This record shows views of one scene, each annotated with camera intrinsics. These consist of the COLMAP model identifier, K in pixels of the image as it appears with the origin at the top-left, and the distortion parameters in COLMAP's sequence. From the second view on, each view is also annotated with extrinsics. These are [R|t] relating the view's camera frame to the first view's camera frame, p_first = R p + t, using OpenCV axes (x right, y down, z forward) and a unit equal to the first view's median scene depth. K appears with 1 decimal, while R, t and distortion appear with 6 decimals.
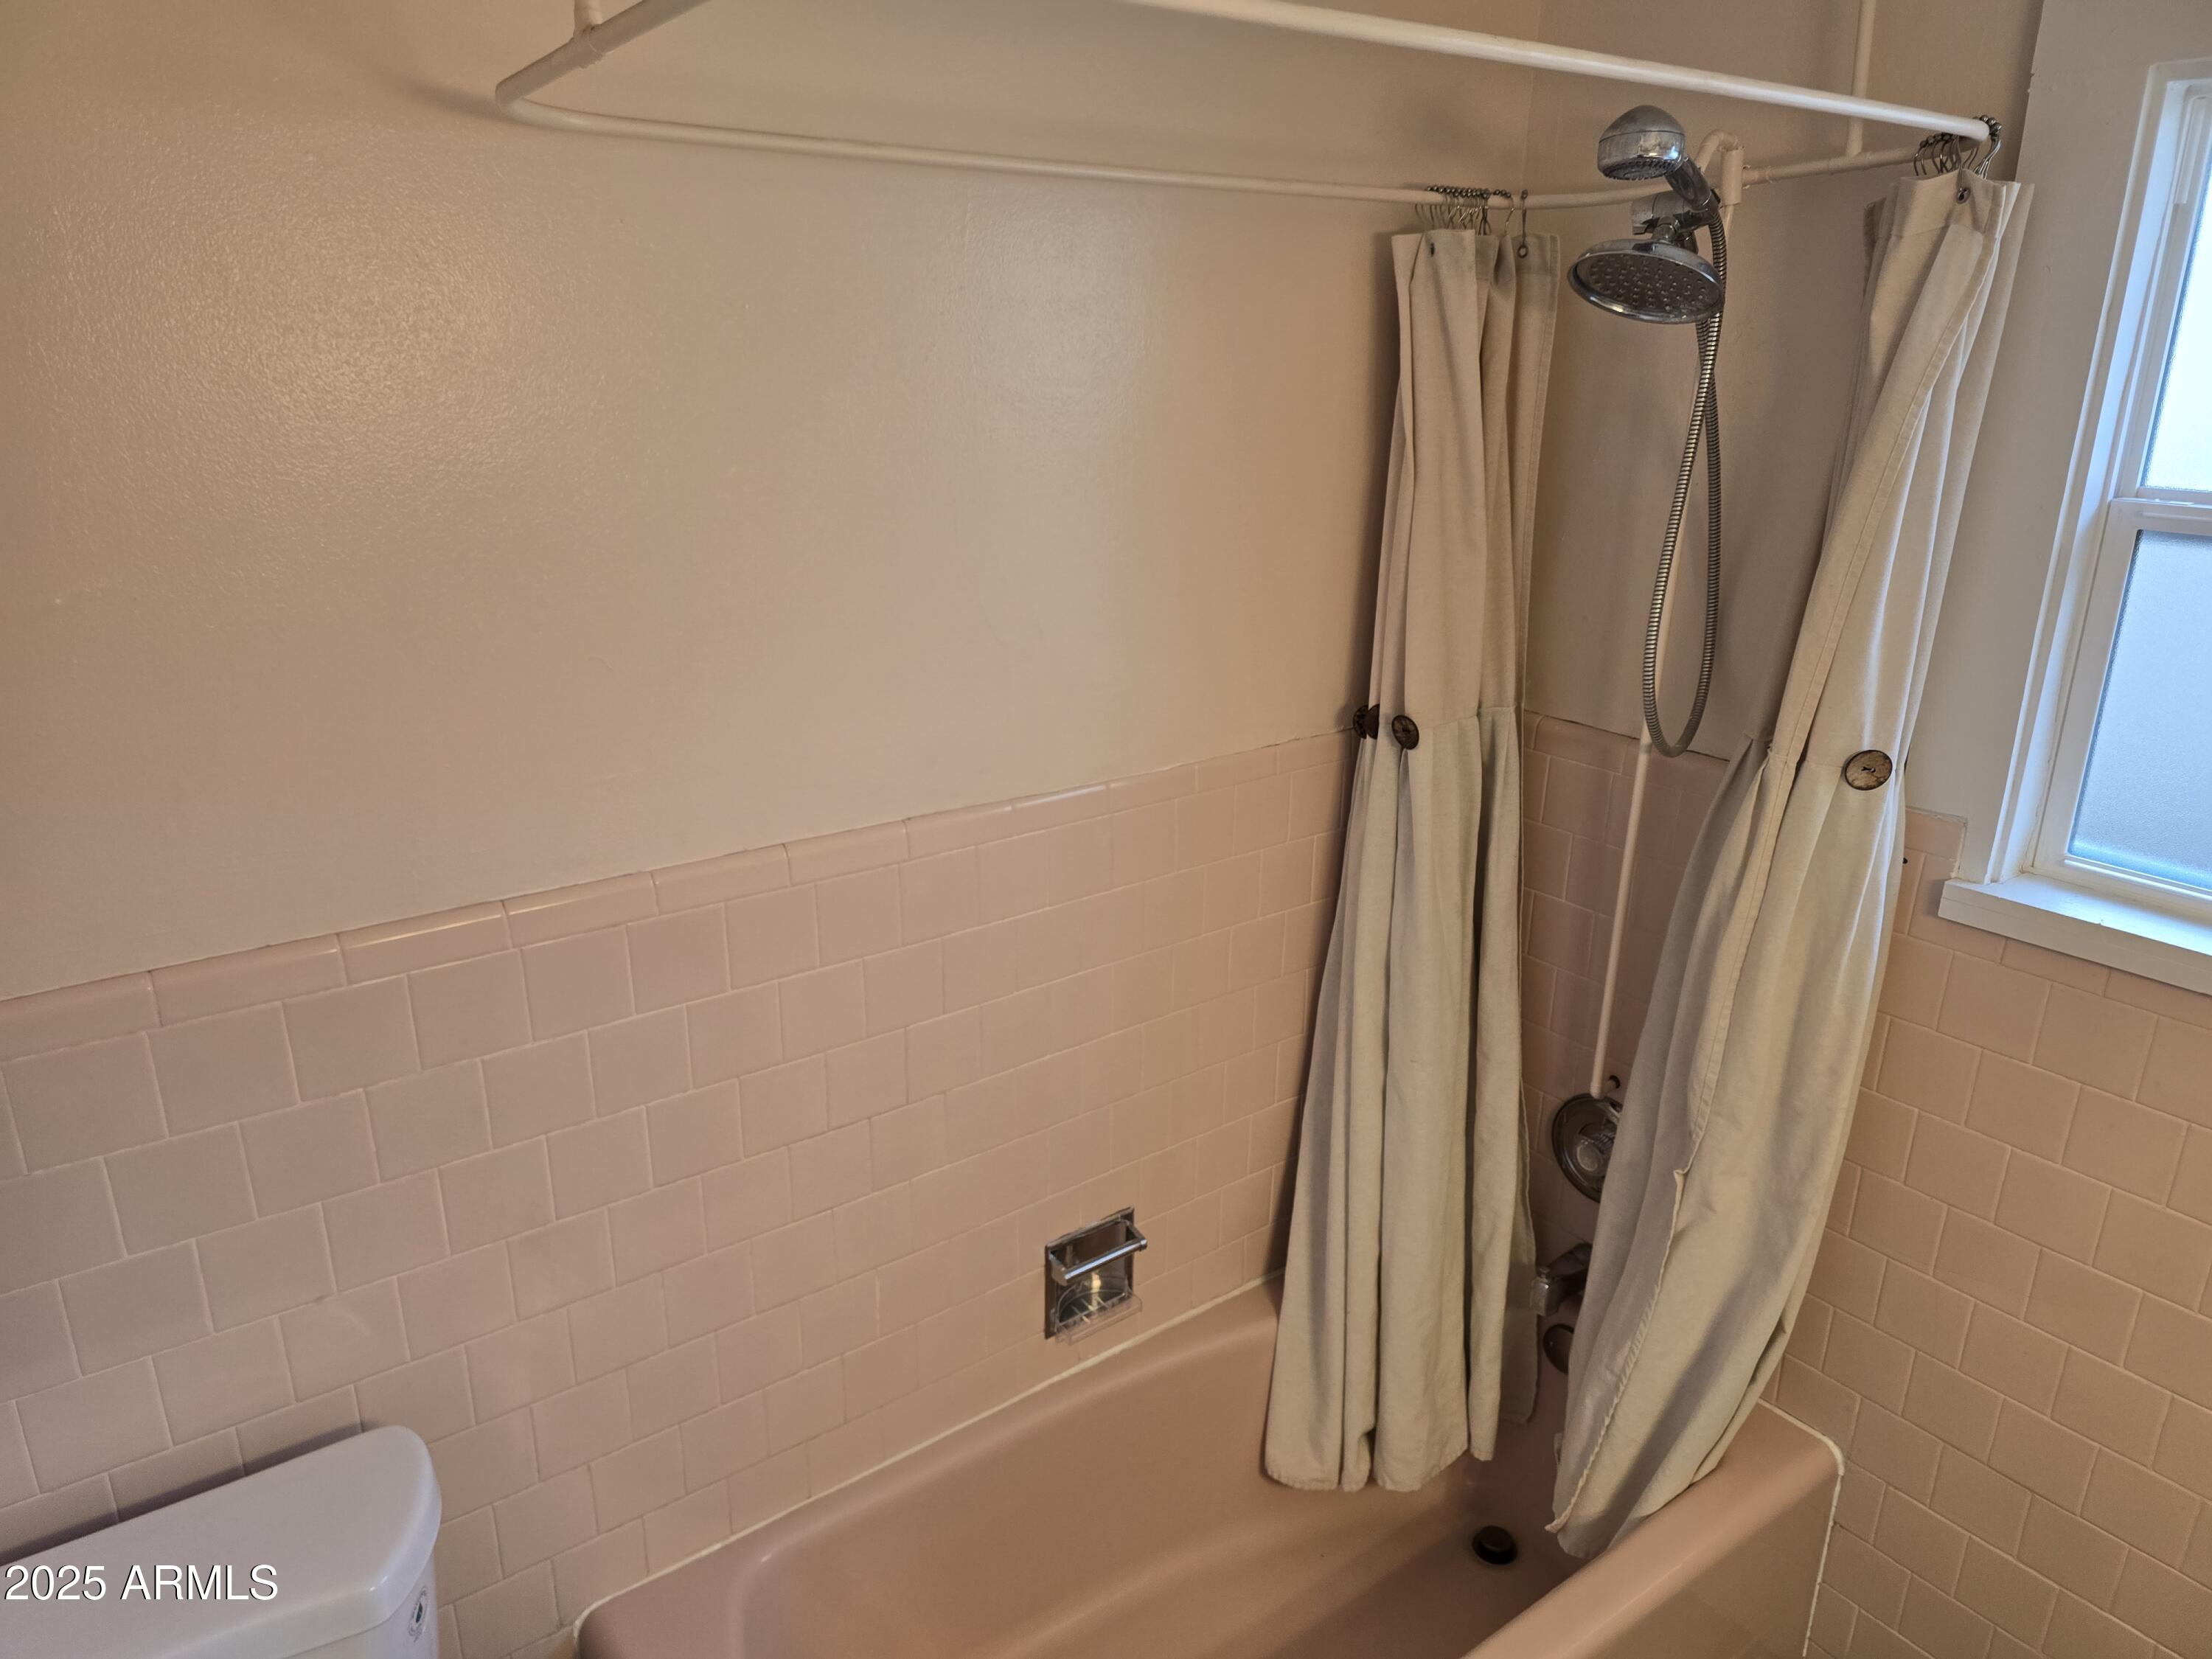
lens RADIAL K [[1480.5, 0, 1118.8], [0, 1480.5, 829.3], [0, 0, 1]] dist [0.080697, -0.075238]
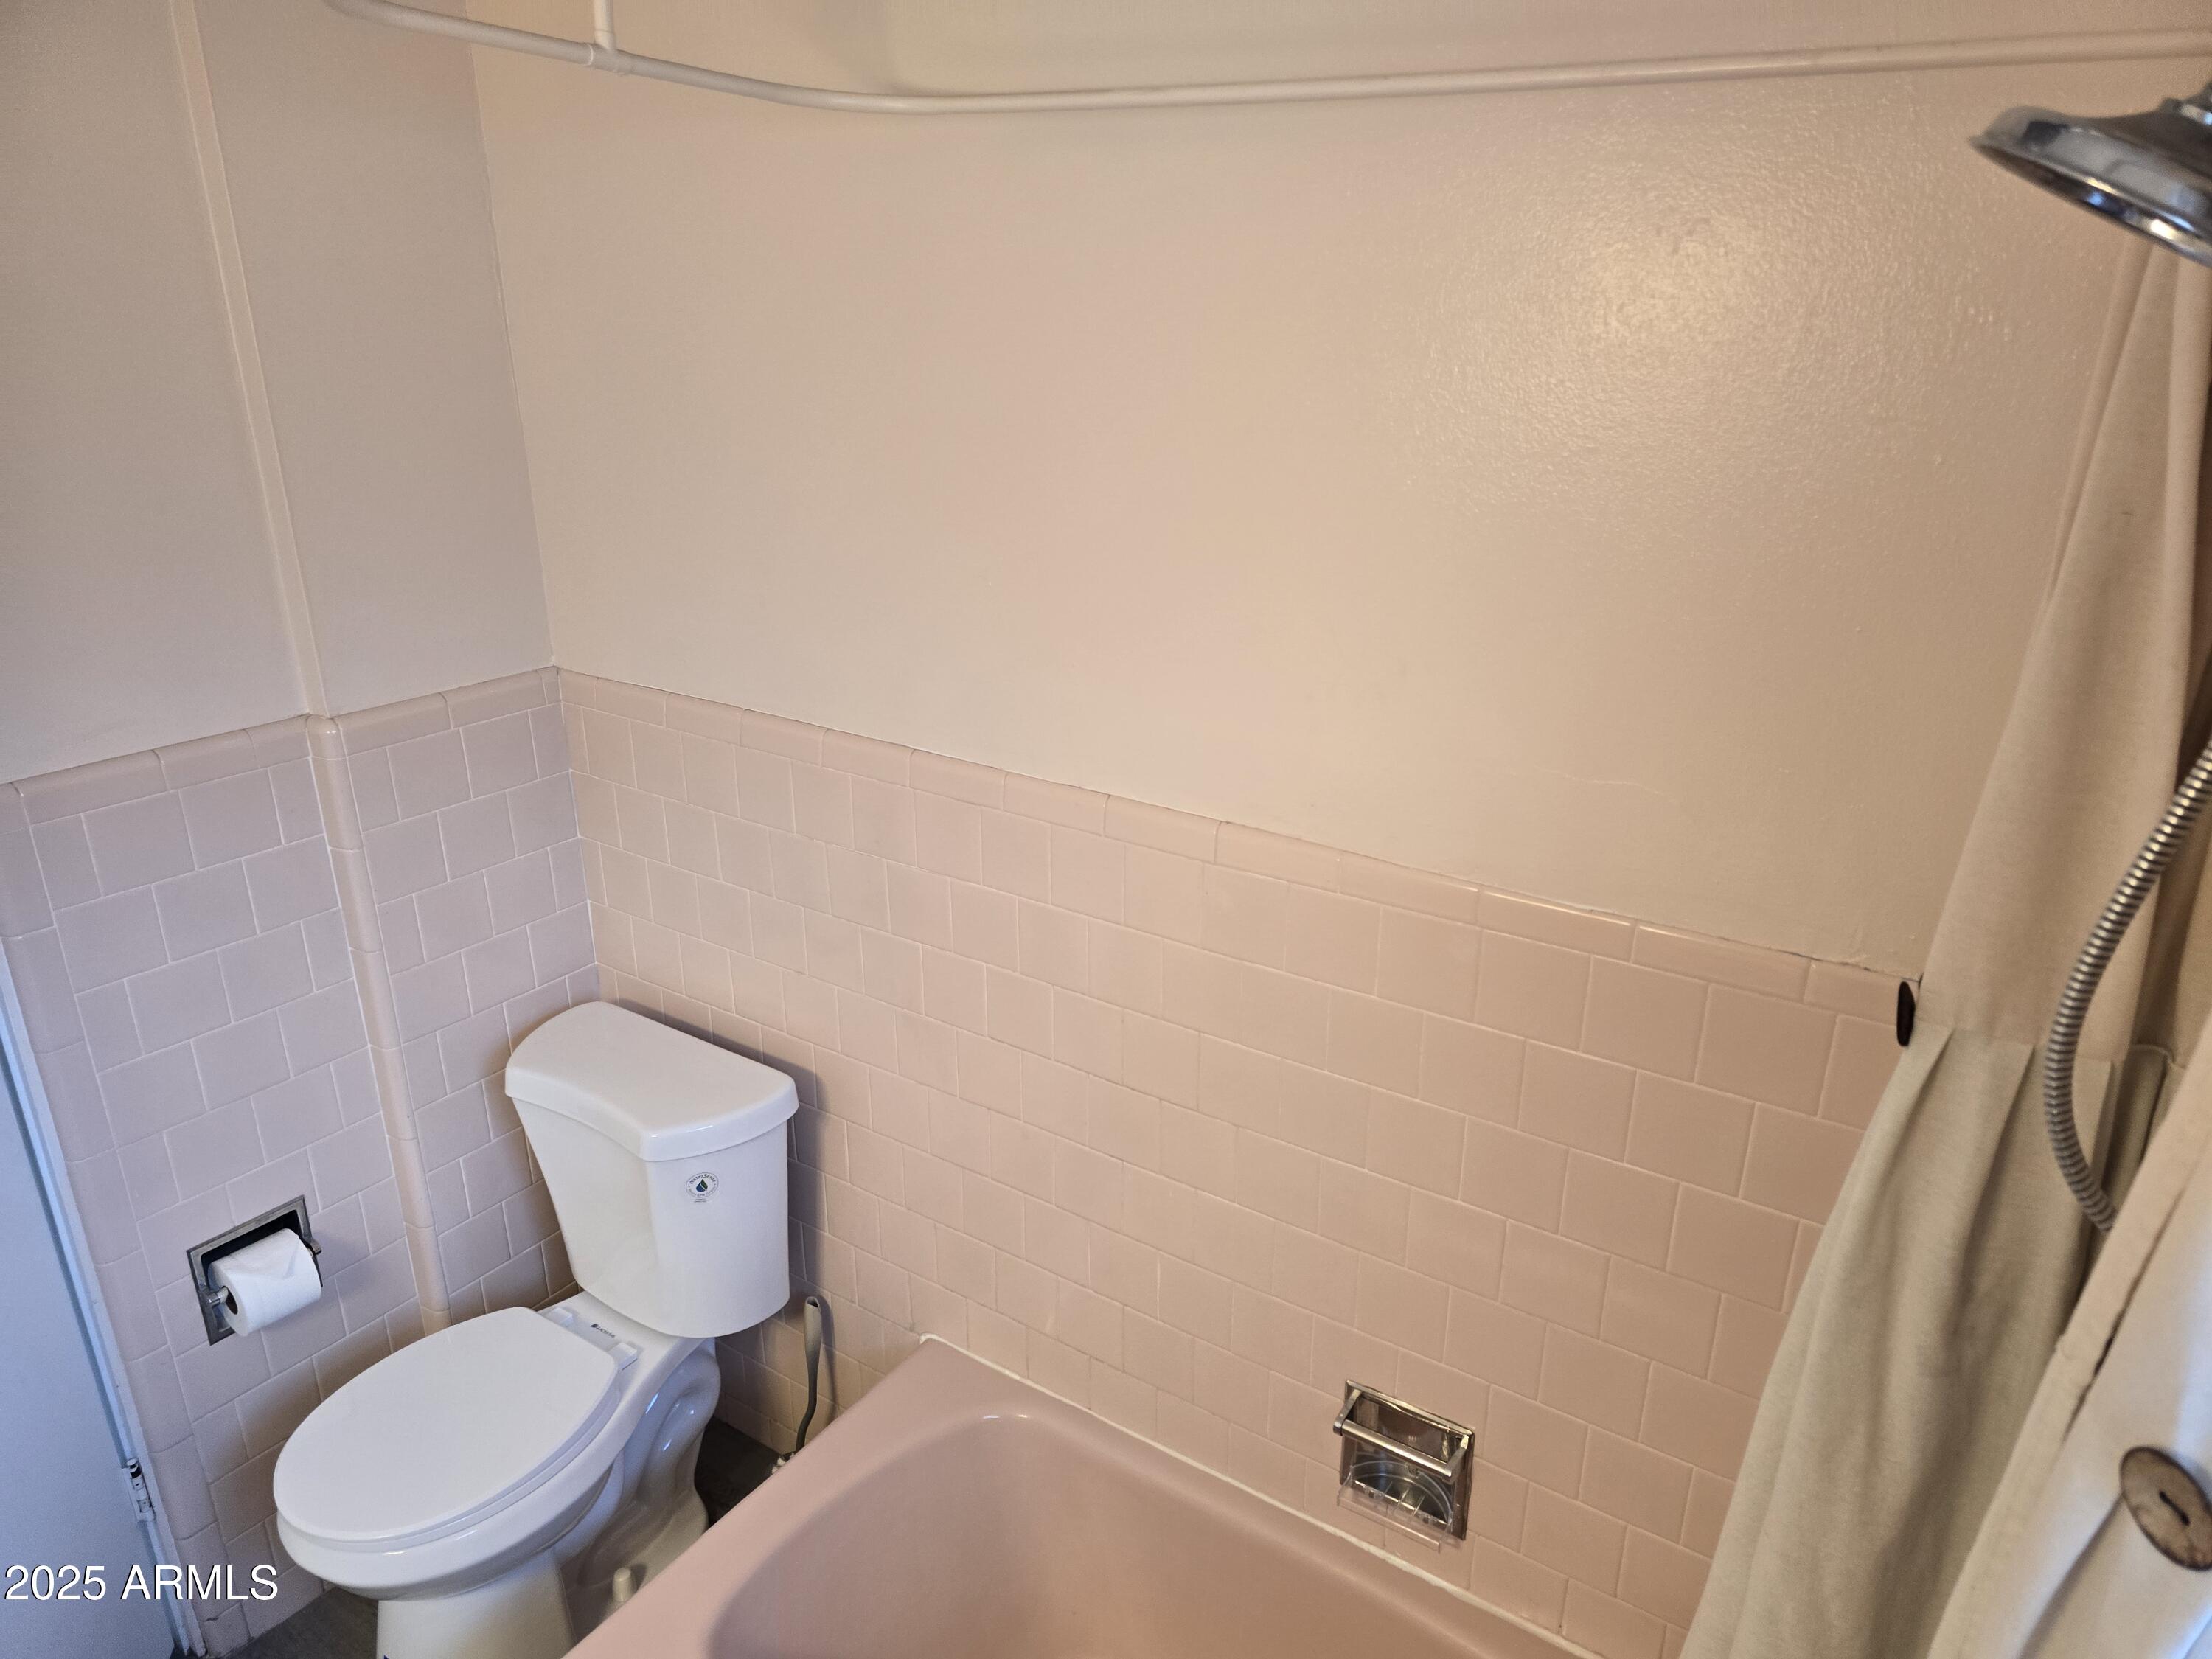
lens RADIAL K [[1480.5, 0, 1114.4], [0, 1480.5, 829.3], [0, 0, 1]] dist [0.080697, -0.075238]
pose [[0.349384, 0.330677, -0.876689, 0.649177], [-0.311836, 0.923353, 0.224003, -0.189385], [0.883566, 0.195120, 0.425722, 0.544302]]
